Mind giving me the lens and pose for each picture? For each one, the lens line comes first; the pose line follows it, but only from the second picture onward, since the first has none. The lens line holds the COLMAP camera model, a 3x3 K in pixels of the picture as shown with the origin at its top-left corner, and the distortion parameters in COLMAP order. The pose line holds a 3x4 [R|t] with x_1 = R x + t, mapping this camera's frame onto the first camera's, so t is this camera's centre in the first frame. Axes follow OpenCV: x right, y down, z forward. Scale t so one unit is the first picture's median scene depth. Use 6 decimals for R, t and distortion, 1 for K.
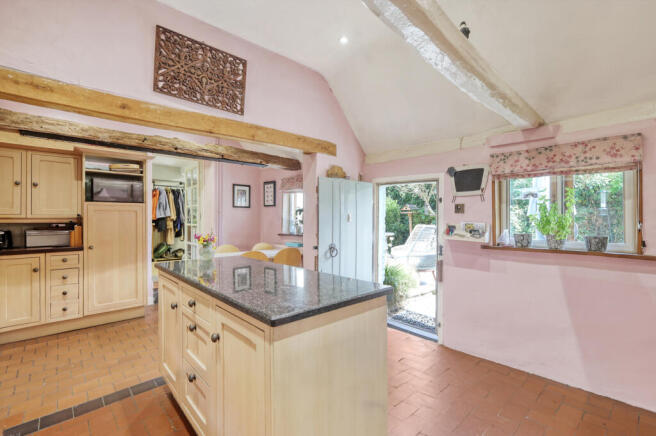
lens RADIAL K [[291.7, 0, 329.7], [0, 291.7, 218.6], [0, 0, 1]] dist [0.000994, -0.000411]
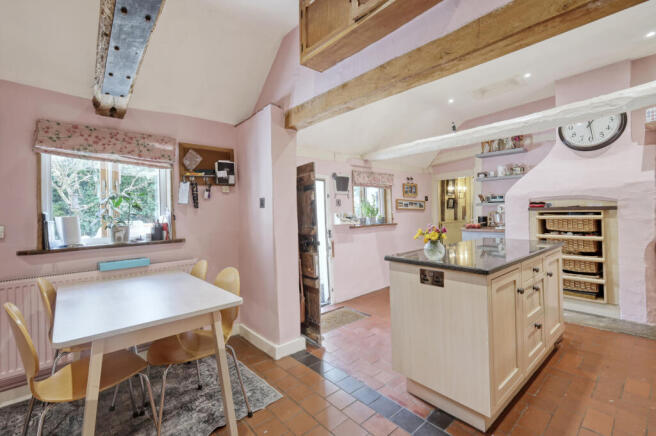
lens RADIAL K [[291.7, 0, 329.4], [0, 291.7, 213.3], [0, 0, 1]] dist [0.000994, -0.000411]
pose [[0.052038, -0.004287, 0.998636, -1.008249], [0.019925, 0.999796, 0.003254, 0.012785], [-0.998446, 0.019728, 0.052112, 0.978004]]
